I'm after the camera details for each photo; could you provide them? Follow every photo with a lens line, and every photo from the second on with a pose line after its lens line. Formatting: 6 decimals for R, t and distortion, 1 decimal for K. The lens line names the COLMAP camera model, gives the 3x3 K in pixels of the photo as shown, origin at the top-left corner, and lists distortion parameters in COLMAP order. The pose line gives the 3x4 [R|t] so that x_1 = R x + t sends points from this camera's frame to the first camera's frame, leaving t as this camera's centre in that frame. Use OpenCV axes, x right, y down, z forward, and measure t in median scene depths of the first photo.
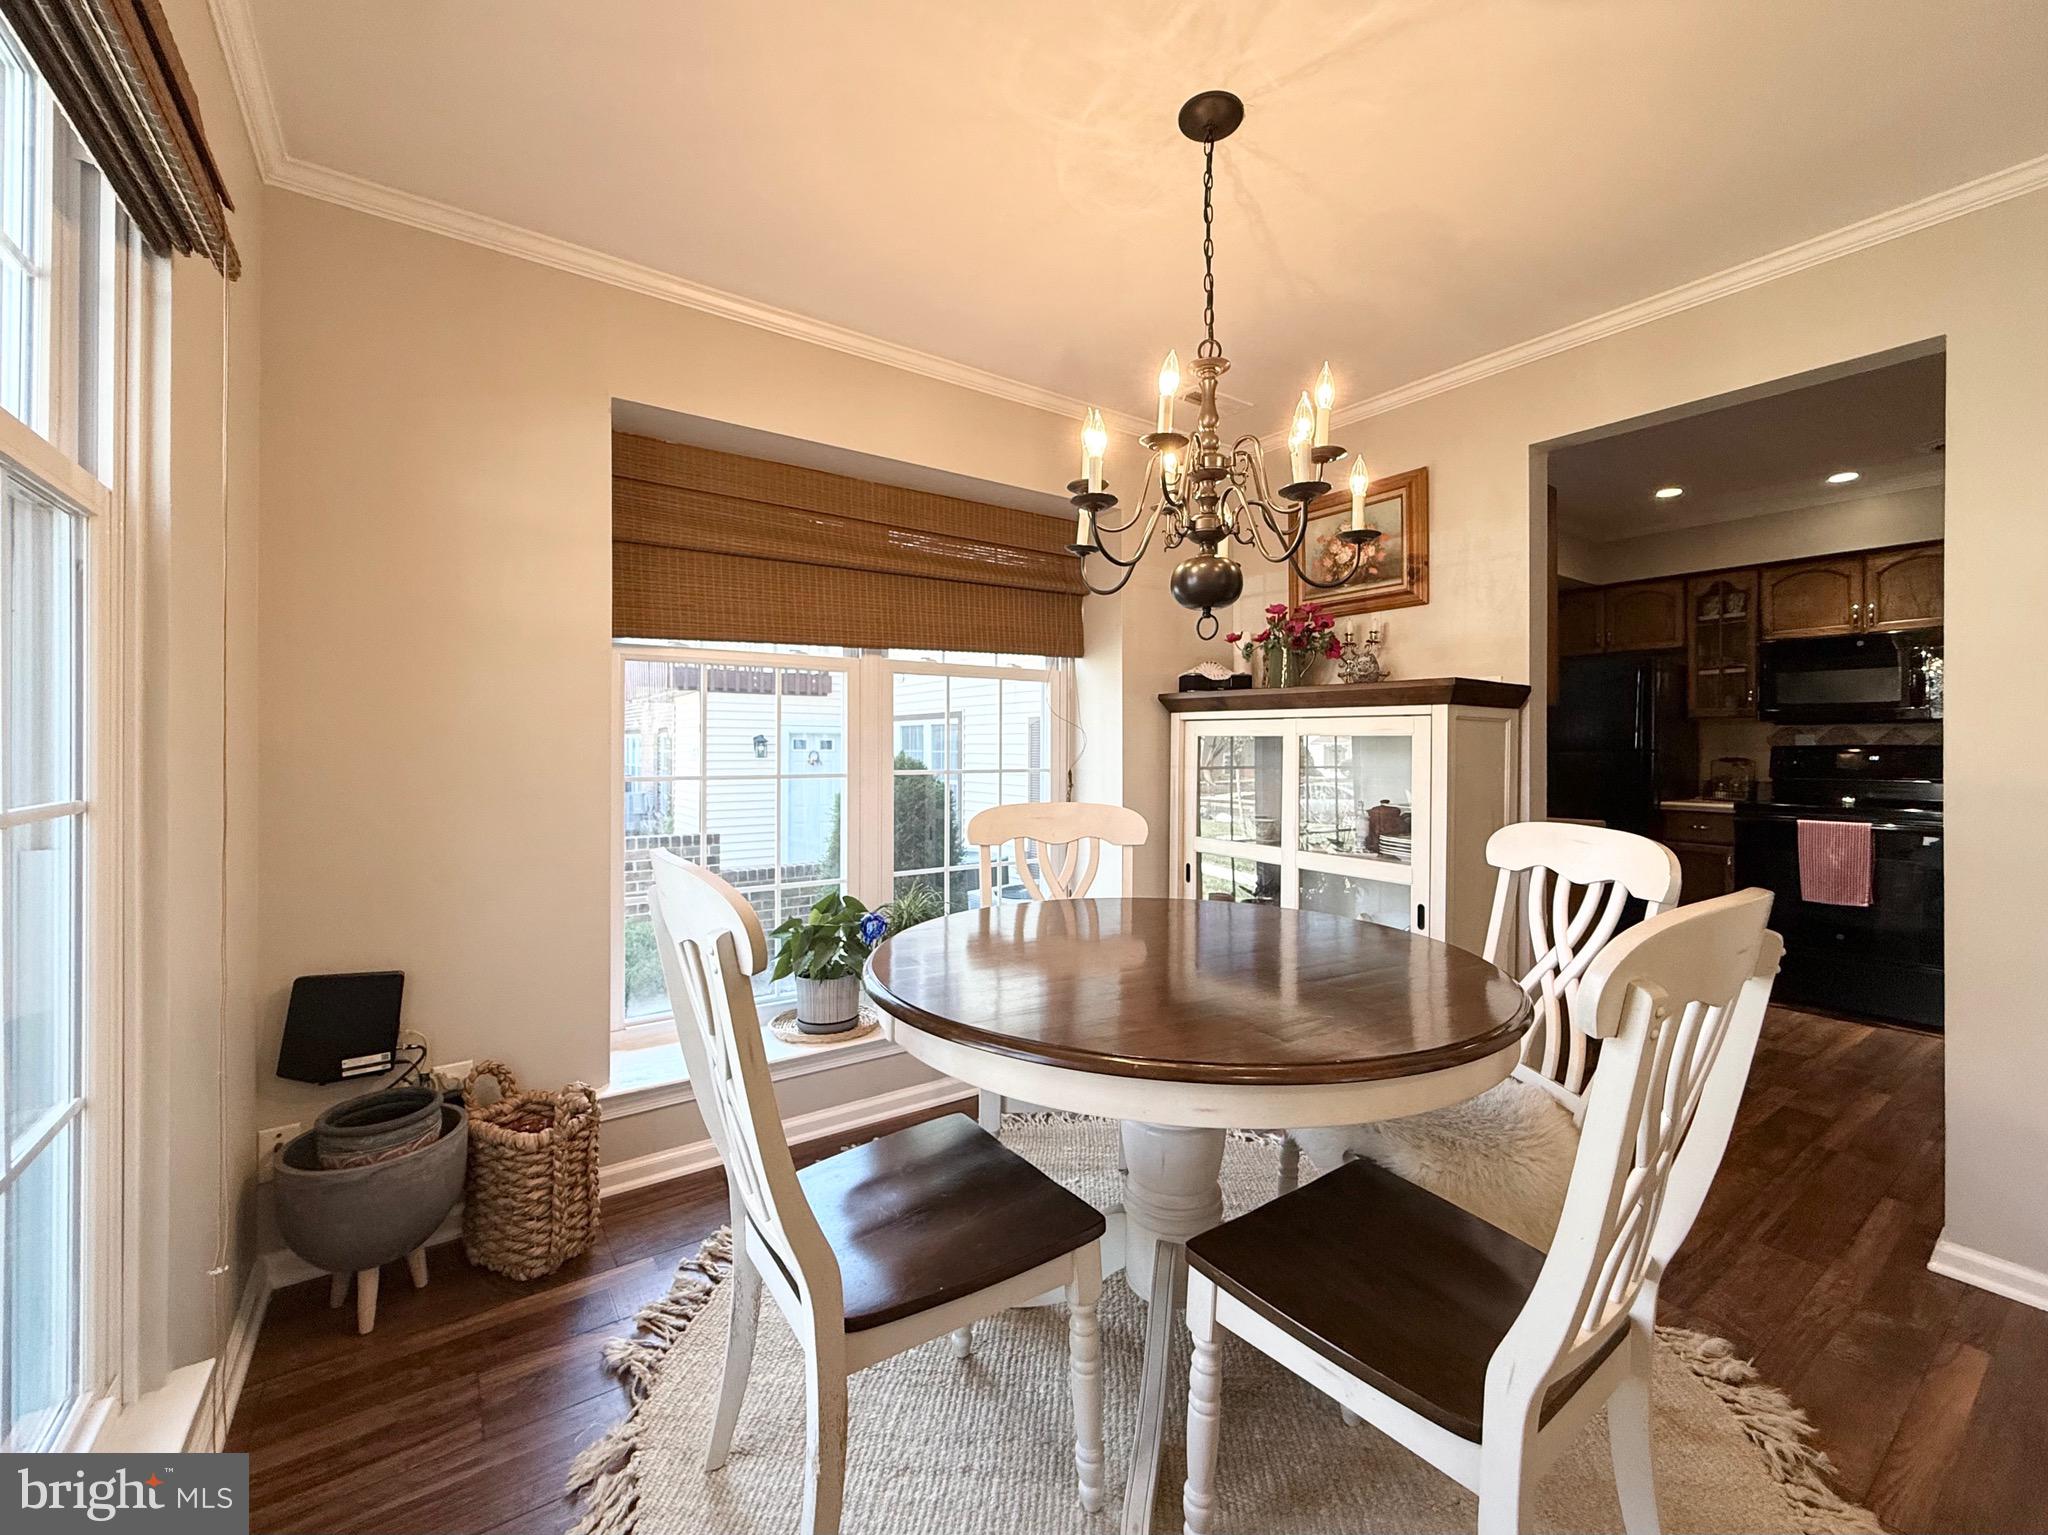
lens RADIAL K [[837.7, 0, 1035.0], [0, 837.7, 757.0], [0, 0, 1]] dist [-0.002080, 0.001575]
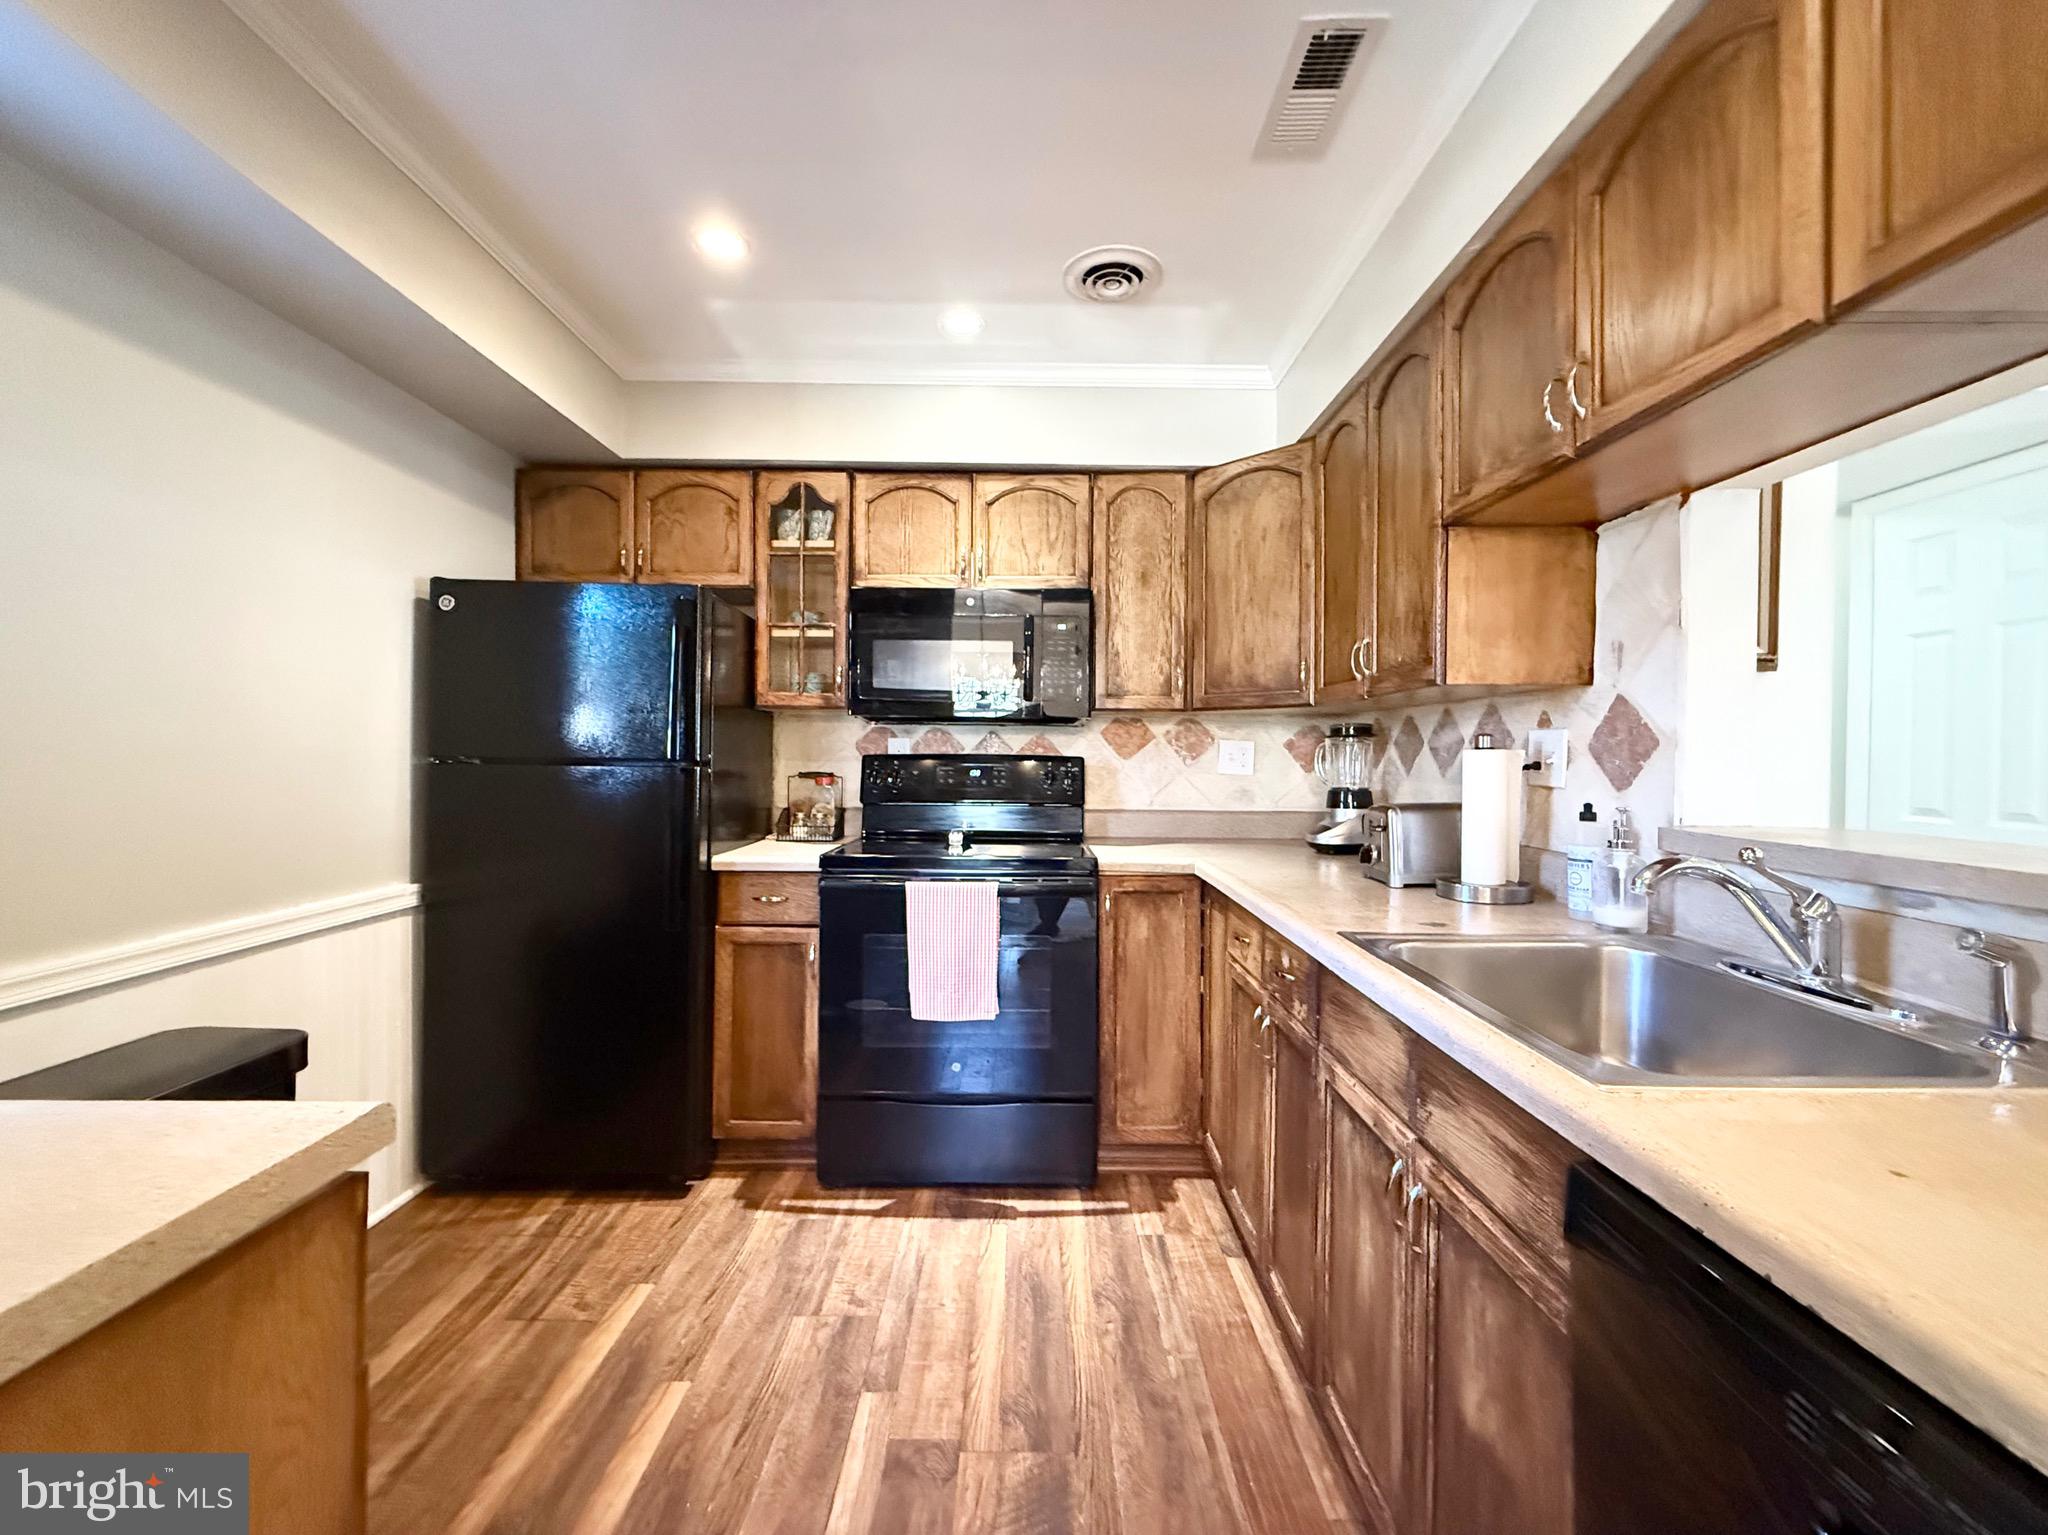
lens RADIAL K [[837.7, 0, 1033.6], [0, 837.7, 755.9], [0, 0, 1]] dist [-0.002080, 0.001575]
pose [[0.571038, 0.001554, 0.820922, 0.414996], [-0.004380, 0.999990, 0.001154, -0.013297], [-0.820912, -0.004255, 0.571039, 0.512234]]
